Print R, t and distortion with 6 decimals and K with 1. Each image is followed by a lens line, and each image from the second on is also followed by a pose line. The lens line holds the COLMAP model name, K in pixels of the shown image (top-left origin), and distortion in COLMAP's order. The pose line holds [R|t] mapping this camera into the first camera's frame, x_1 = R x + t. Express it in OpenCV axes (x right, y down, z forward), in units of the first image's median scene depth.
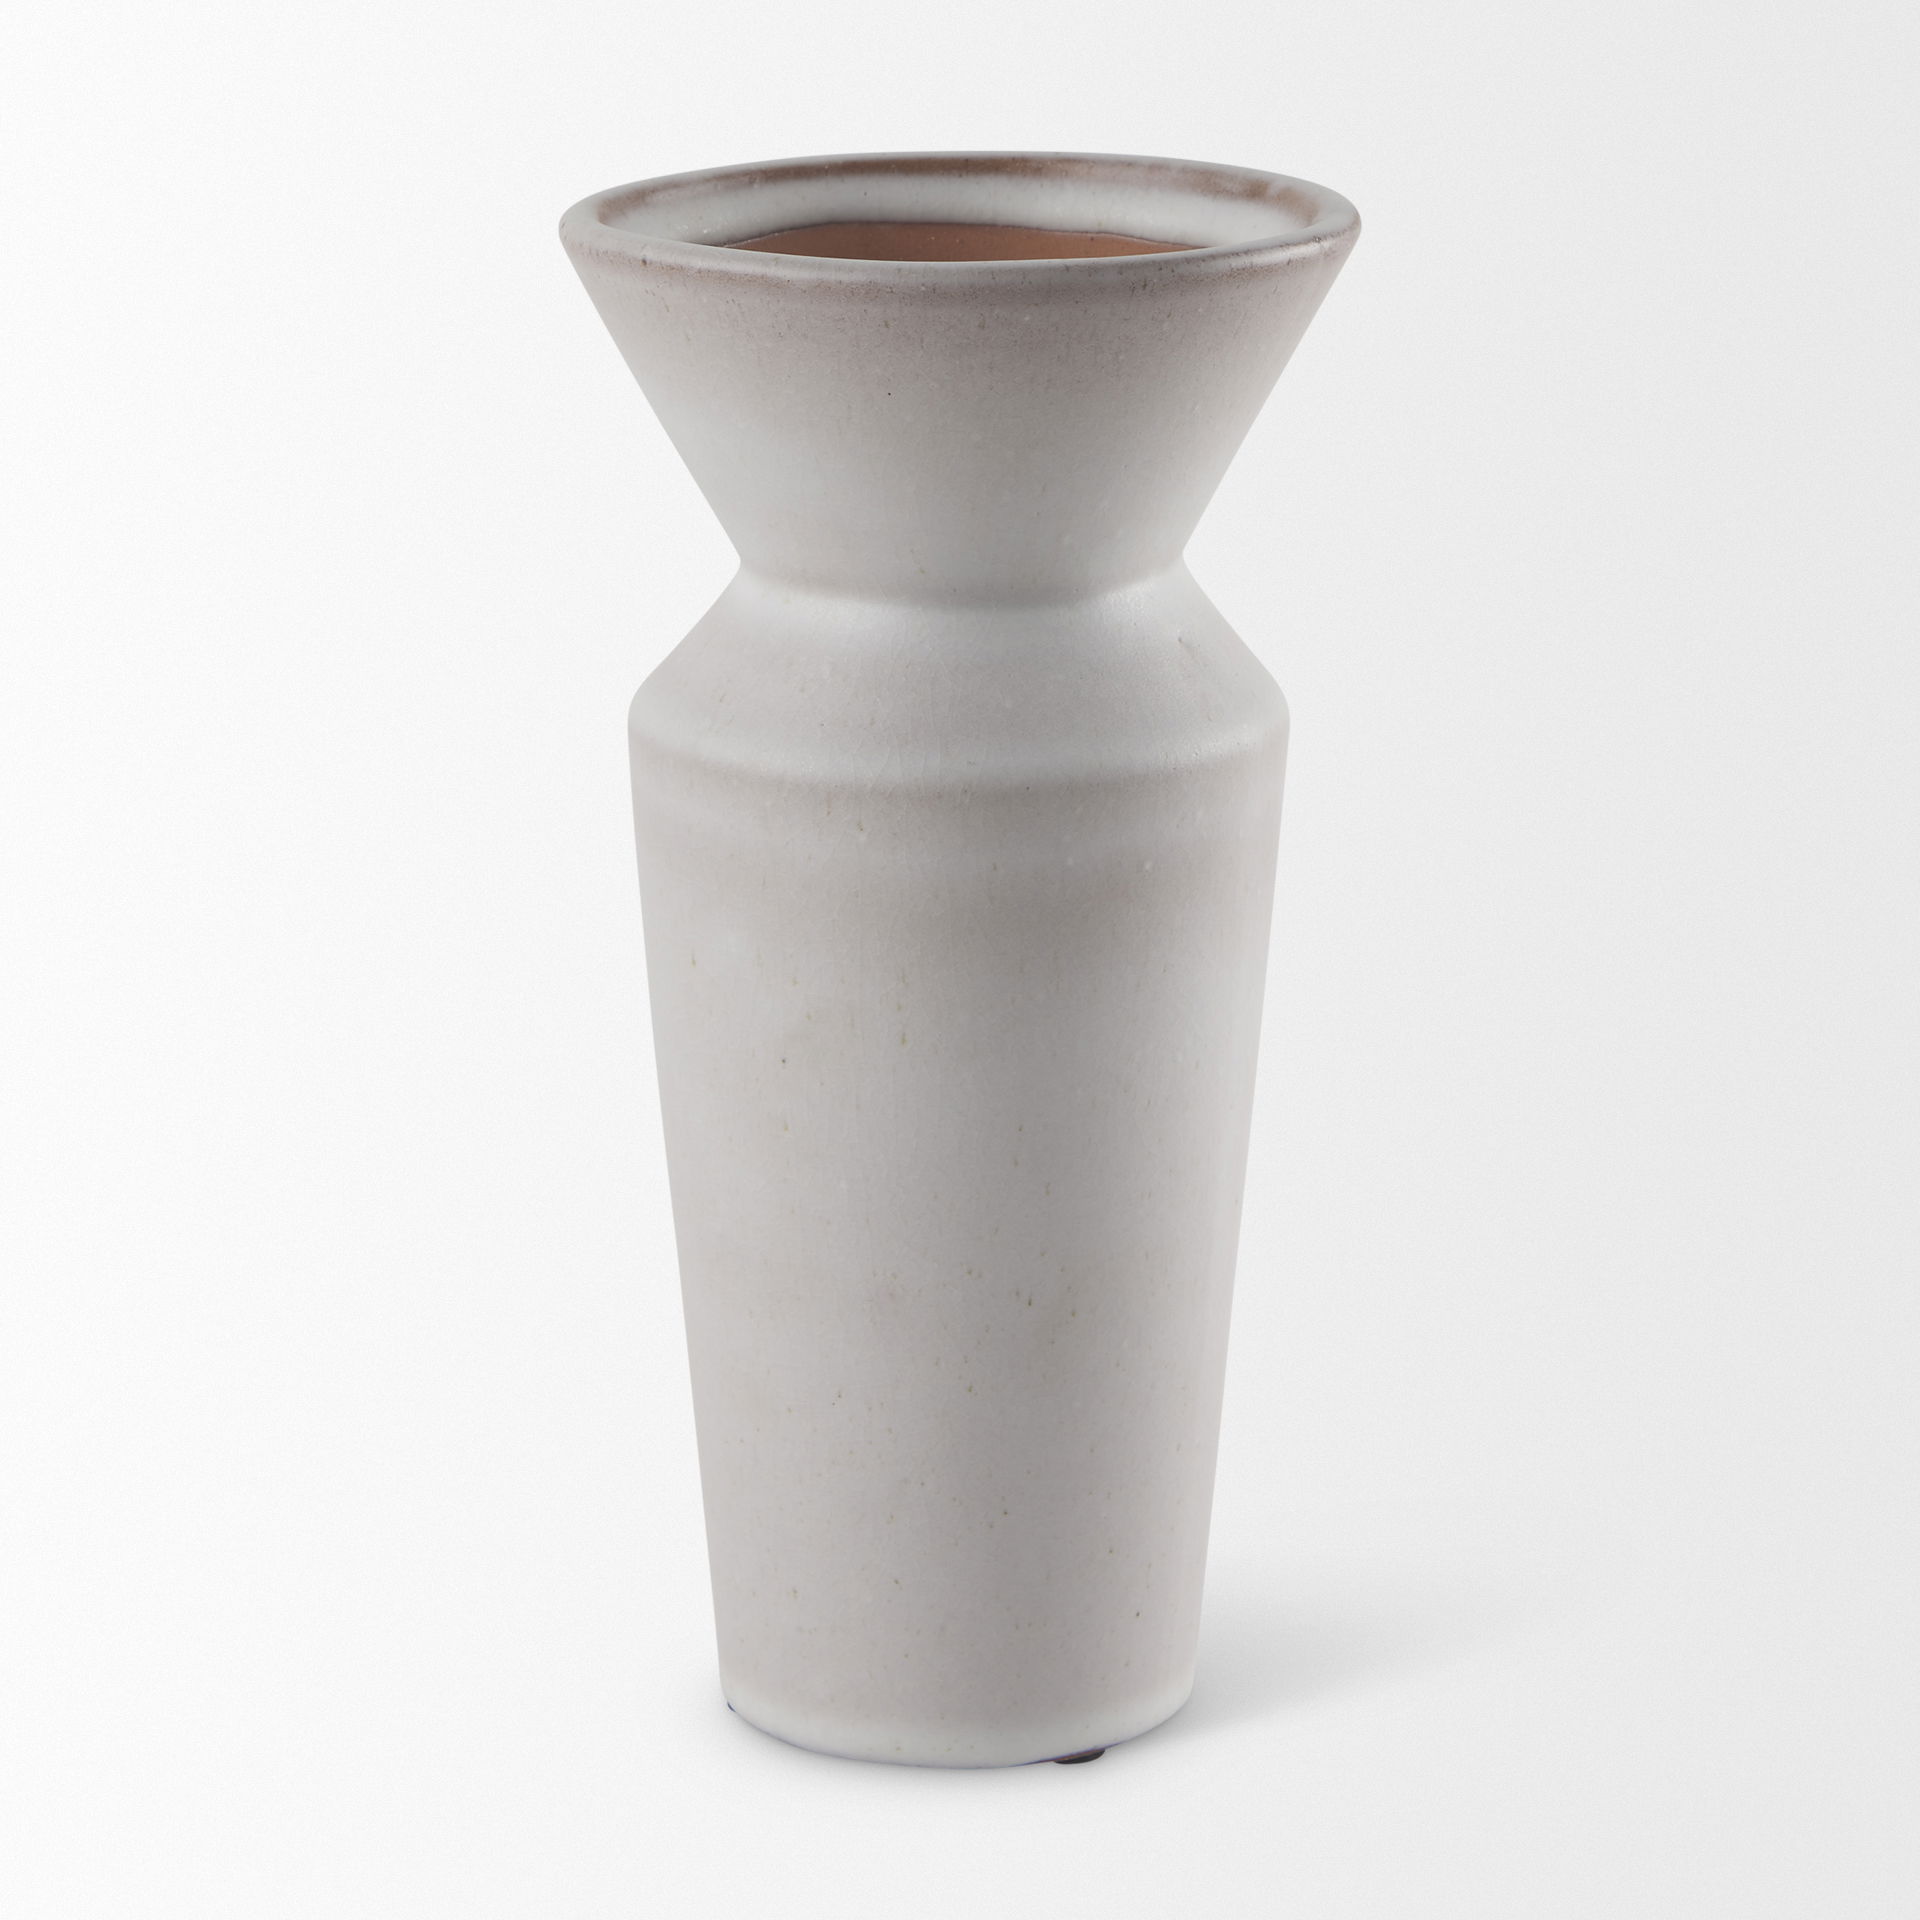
lens RADIAL K [[6030.4, 0, 1019.2], [0, 6030.4, 402.0], [0, 0, 1]] dist [-0.038507, 0.000000]
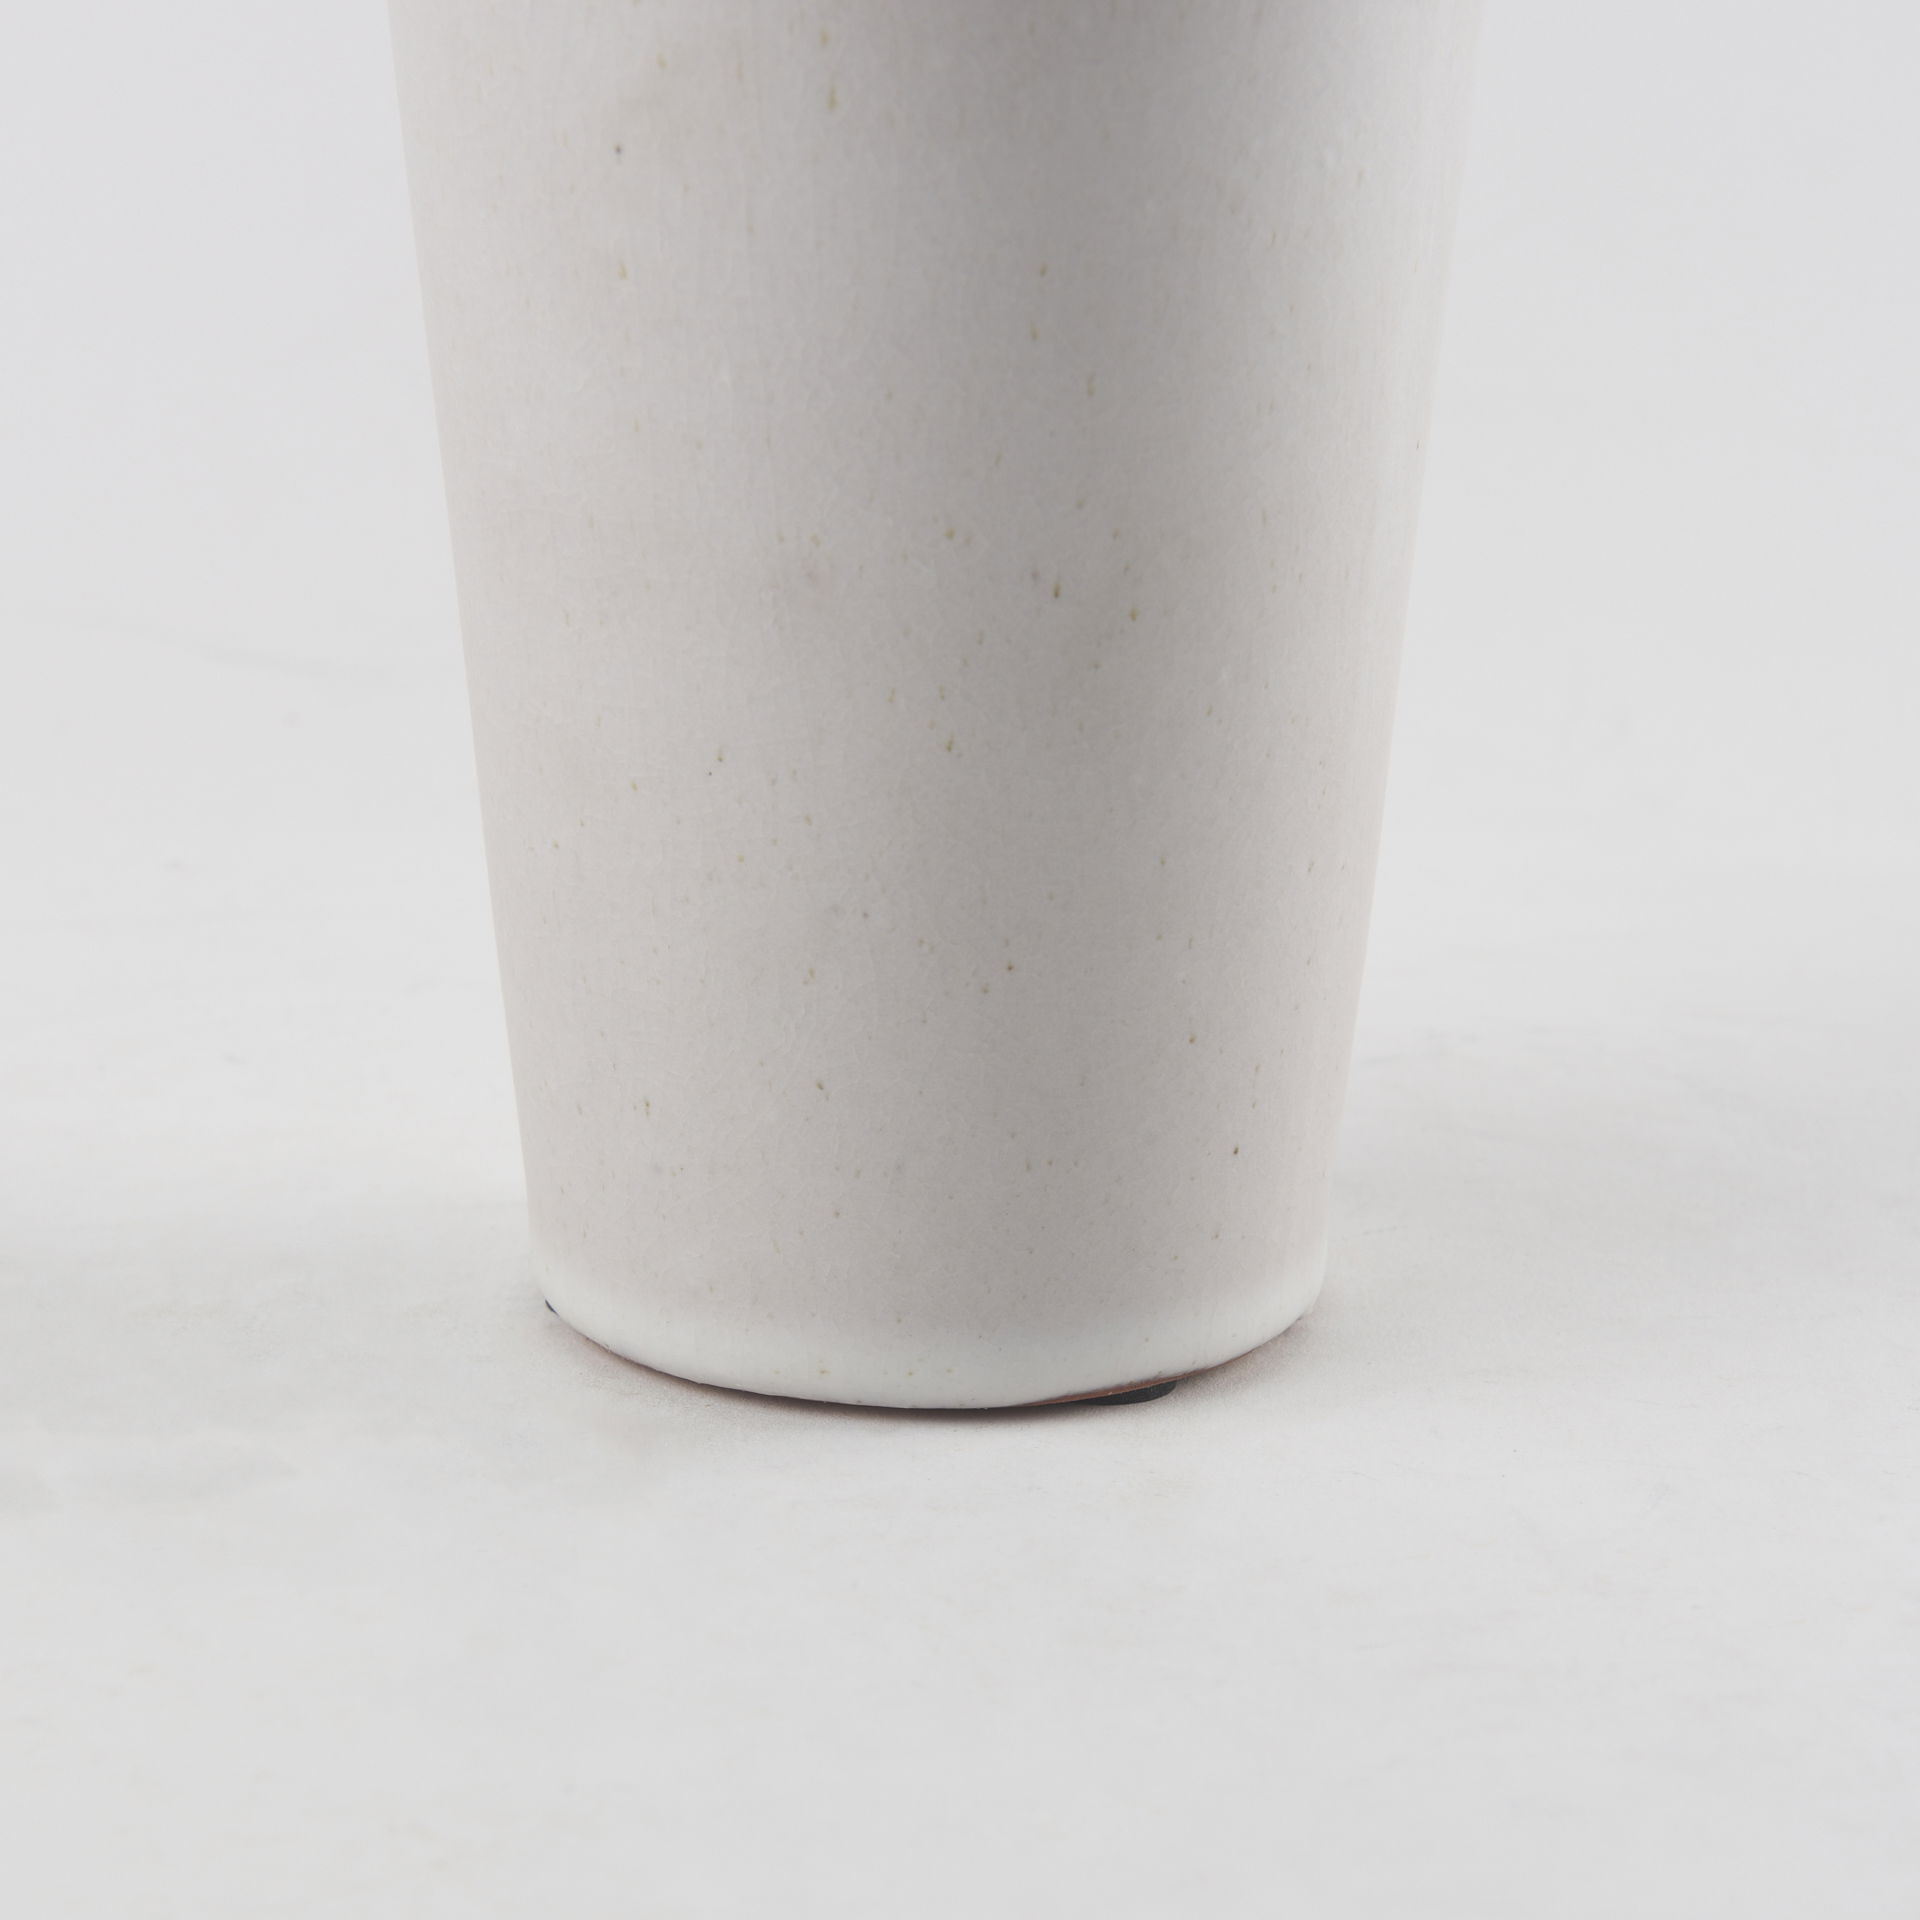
lens RADIAL K [[6030.4, 0, 961.8], [0, 6030.4, 1272.8], [0, 0, 1]] dist [-0.038507, 0.000000]
pose [[0.999807, 0.011623, -0.015860, 0.002579], [-0.008474, 0.982533, 0.185898, 0.106800], [0.017743, -0.185727, 0.982441, 0.432422]]
